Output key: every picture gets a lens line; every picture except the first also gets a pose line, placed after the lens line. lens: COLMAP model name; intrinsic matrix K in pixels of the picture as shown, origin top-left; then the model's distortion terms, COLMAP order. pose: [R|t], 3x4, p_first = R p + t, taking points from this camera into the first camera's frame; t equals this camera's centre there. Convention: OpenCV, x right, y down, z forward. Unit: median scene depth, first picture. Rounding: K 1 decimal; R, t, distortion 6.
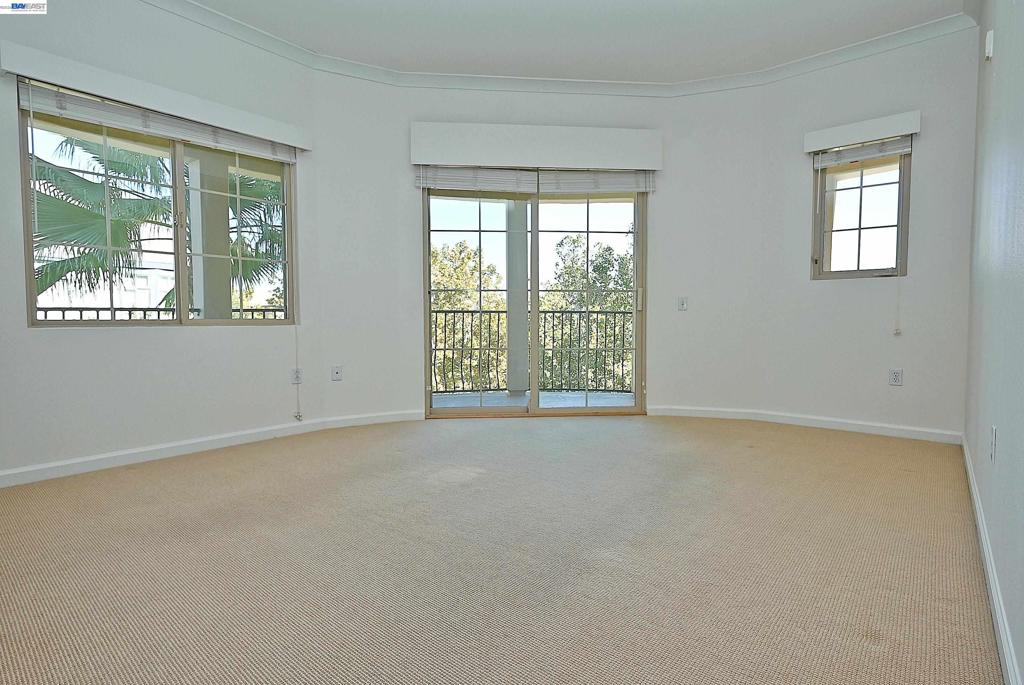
lens RADIAL K [[513.3, 0, 512.0], [0, 513.3, 342.5], [0, 0, 1]] dist [-0.002404, 0.000827]
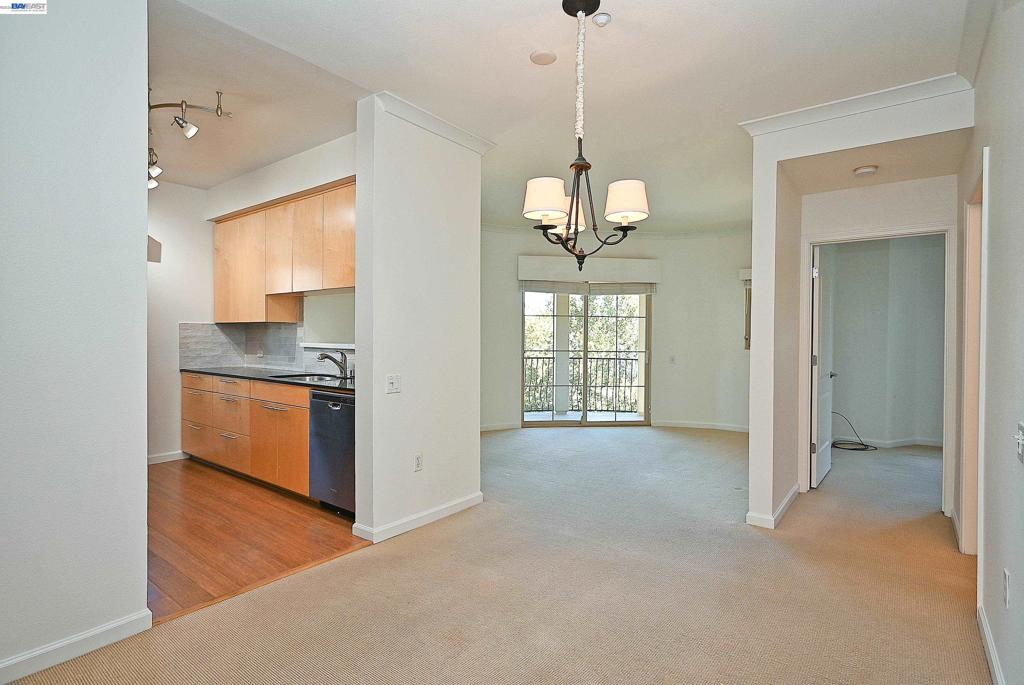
lens RADIAL K [[513.3, 0, 512.0], [0, 513.3, 342.5], [0, 0, 1]] dist [-0.002404, 0.000827]
pose [[0.999289, 0.009177, 0.036567, -0.256574], [-0.007769, 0.999230, -0.038466, -0.063191], [-0.036892, 0.038155, 0.998591, -0.672394]]
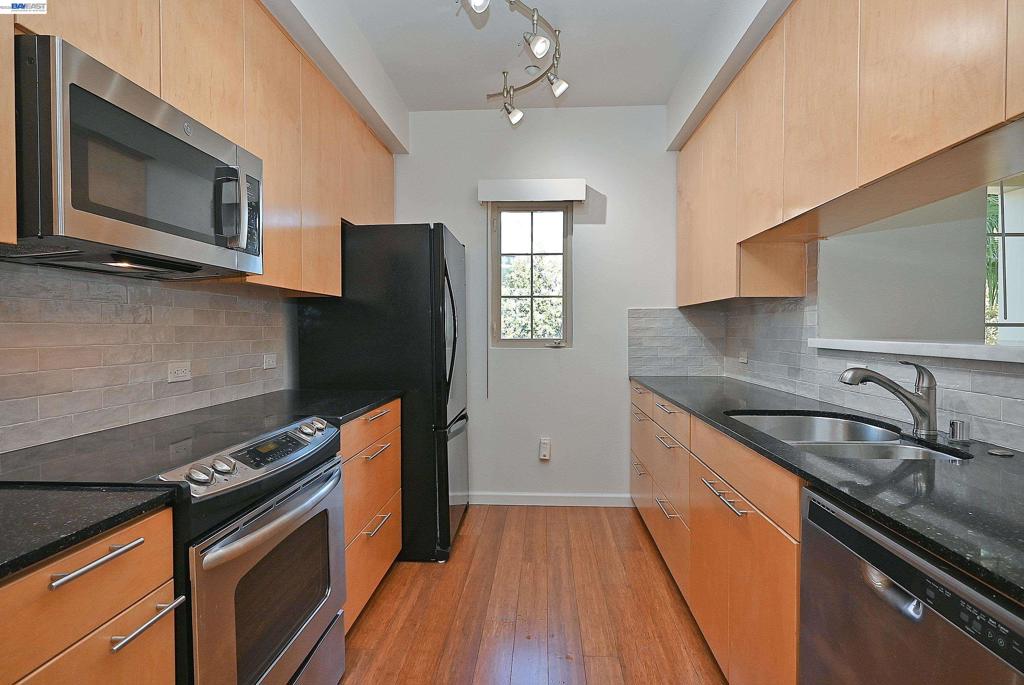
lens RADIAL K [[513.3, 0, 512.0], [0, 513.3, 342.5], [0, 0, 1]] dist [-0.002404, 0.000827]
pose [[0.592010, 0.020083, -0.805681, -0.432954], [-0.040554, 0.999165, -0.004893, -0.082823], [0.804910, 0.035570, 0.592330, -0.096813]]
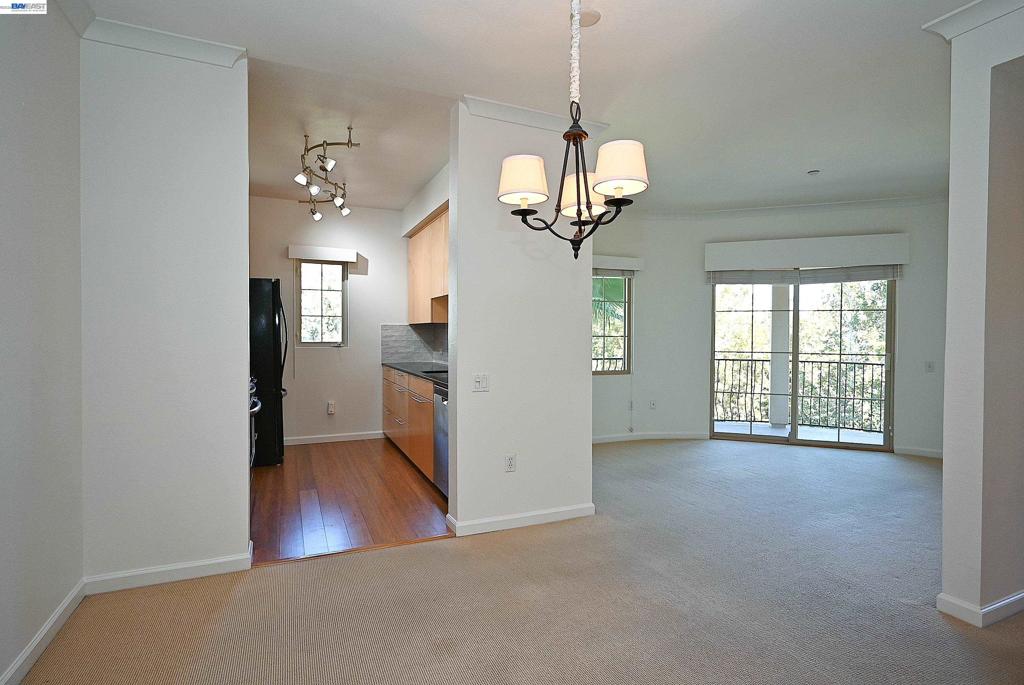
lens RADIAL K [[513.3, 0, 512.0], [0, 513.3, 342.5], [0, 0, 1]] dist [-0.002404, 0.000827]
pose [[0.895577, 0.014535, -0.444669, -0.024261], [-0.029426, 0.999213, -0.026603, -0.070842], [0.443933, 0.036909, 0.895300, -0.576440]]
